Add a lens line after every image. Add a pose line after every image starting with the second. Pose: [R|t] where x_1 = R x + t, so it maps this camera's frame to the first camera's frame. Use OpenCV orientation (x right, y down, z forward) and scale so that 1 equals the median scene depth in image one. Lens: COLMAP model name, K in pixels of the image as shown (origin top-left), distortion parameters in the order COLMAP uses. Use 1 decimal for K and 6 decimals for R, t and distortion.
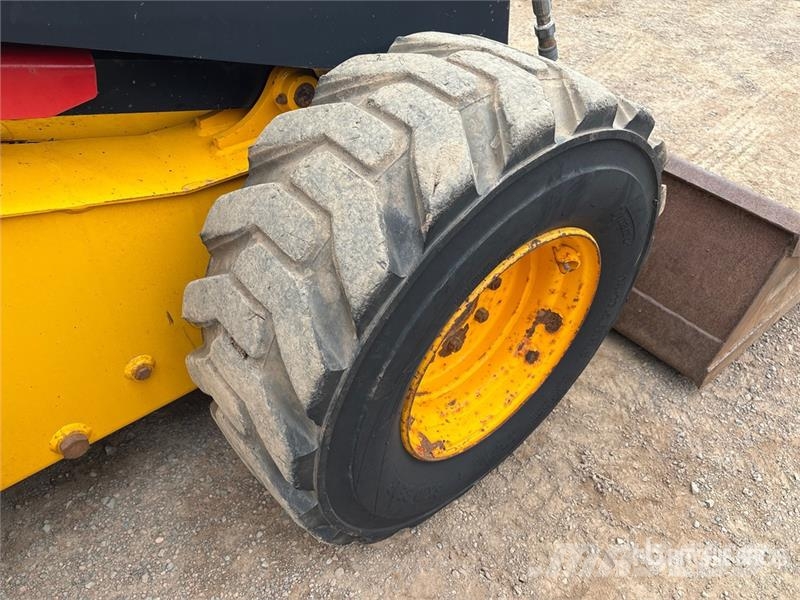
lens RADIAL K [[599.6, 0, 400.0], [0, 599.6, 300.0], [0, 0, 1]] dist [0.046664, -0.059409]
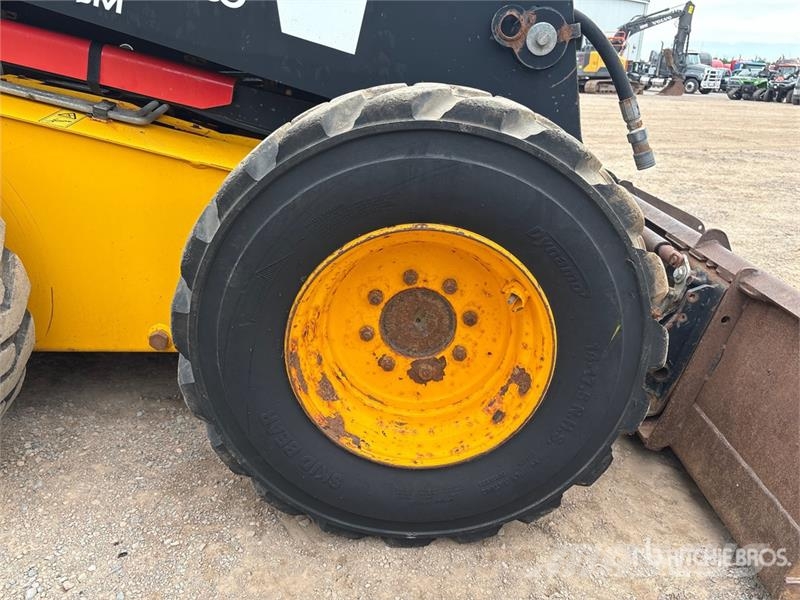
lens RADIAL K [[599.6, 0, 400.0], [0, 599.6, 300.0], [0, 0, 1]] dist [0.046664, -0.059409]
pose [[0.766065, 0.202232, -0.610121, 0.651170], [-0.412973, 0.882231, -0.226101, 0.213747], [0.492543, 0.425171, 0.759362, 0.142073]]
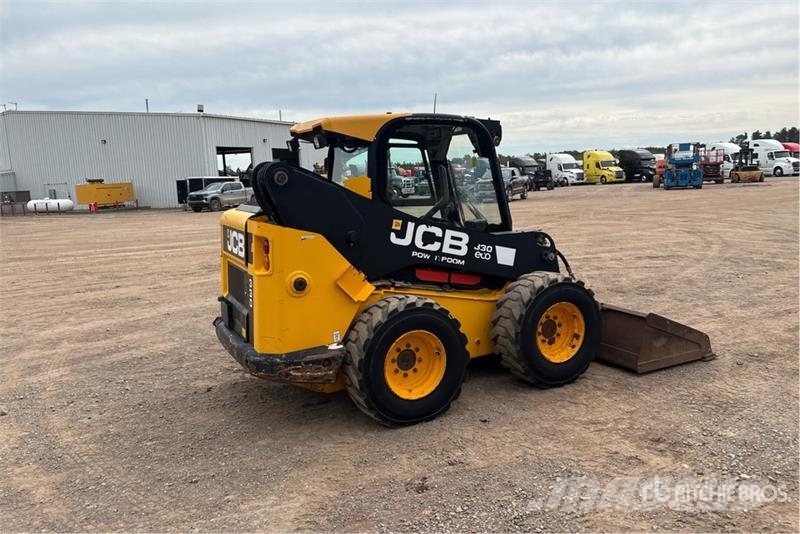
lens RADIAL K [[552.2, 0, 400.0], [0, 552.2, 267.0], [0, 0, 1]] dist [0.039473, -0.038984]
pose [[0.959680, -0.068844, -0.272535, 0.160391], [-0.089579, 0.844094, -0.528660, 1.681347], [0.266441, 0.531757, 0.803893, -2.479471]]
